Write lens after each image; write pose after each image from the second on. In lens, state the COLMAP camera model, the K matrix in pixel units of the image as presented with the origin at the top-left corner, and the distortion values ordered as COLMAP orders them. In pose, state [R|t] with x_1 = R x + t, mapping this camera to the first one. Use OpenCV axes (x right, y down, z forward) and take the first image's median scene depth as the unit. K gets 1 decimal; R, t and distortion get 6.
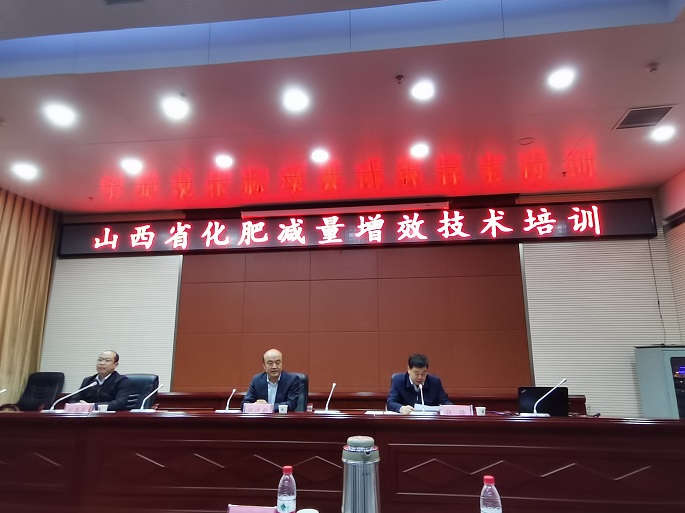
lens RADIAL K [[484.2, 0, 342.5], [0, 484.2, 256.5], [0, 0, 1]] dist [0.034897, 0.000310]
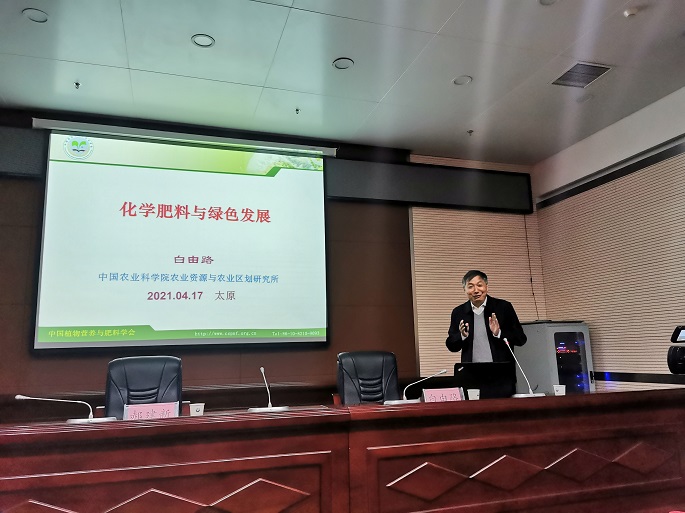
lens RADIAL K [[536.1, 0, 342.5], [0, 536.1, 256.5], [0, 0, 1]] dist [0.012390, 0.002845]
pose [[0.899668, 0.059031, 0.432565, -0.251427], [-0.071775, 0.997334, 0.013177, 0.092076], [-0.430634, -0.042903, 0.901506, 0.297239]]
